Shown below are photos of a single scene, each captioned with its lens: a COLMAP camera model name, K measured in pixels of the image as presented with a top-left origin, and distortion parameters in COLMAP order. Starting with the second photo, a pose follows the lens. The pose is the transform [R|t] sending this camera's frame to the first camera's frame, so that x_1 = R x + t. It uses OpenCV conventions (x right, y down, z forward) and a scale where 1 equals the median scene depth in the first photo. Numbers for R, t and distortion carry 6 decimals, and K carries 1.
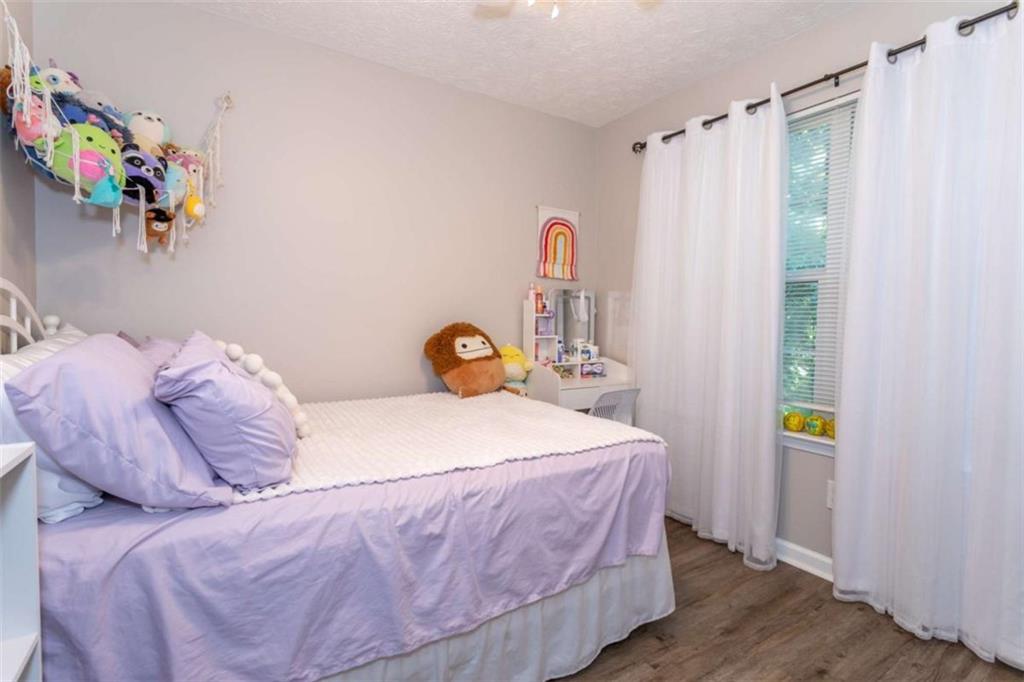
lens RADIAL K [[484.3, 0, 513.5], [0, 484.3, 335.0], [0, 0, 1]] dist [-0.001868, -0.000138]
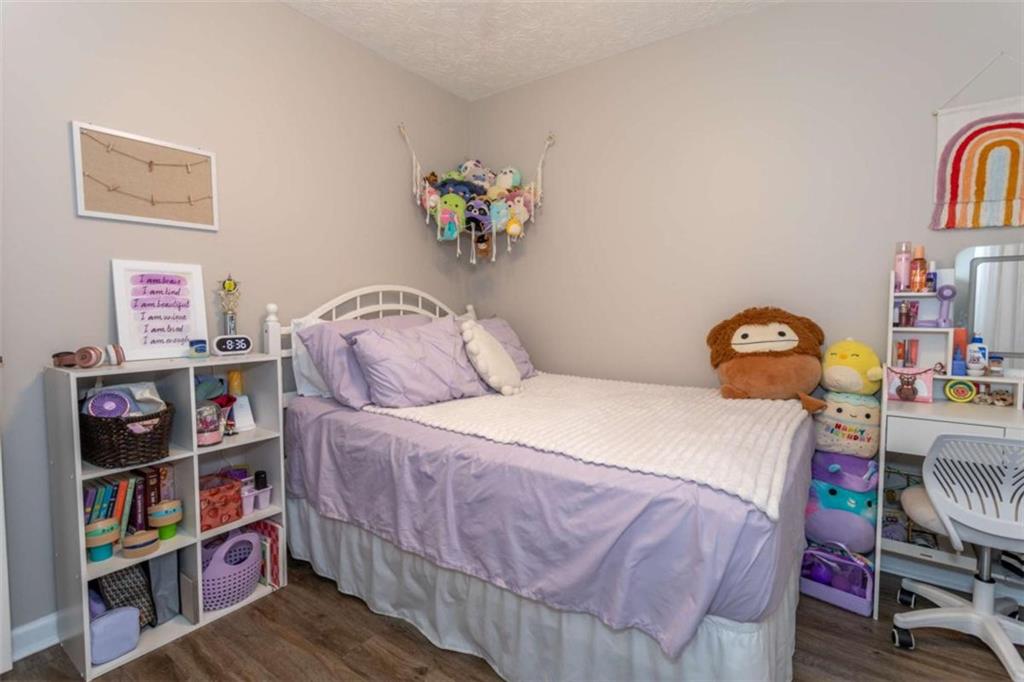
lens RADIAL K [[484.3, 0, 513.5], [0, 484.3, 335.0], [0, 0, 1]] dist [-0.001868, -0.000138]
pose [[0.370380, 0.043570, -0.927858, 0.778657], [-0.023184, 0.999022, 0.037657, -0.001012], [0.928591, 0.007564, 0.371028, 0.537348]]
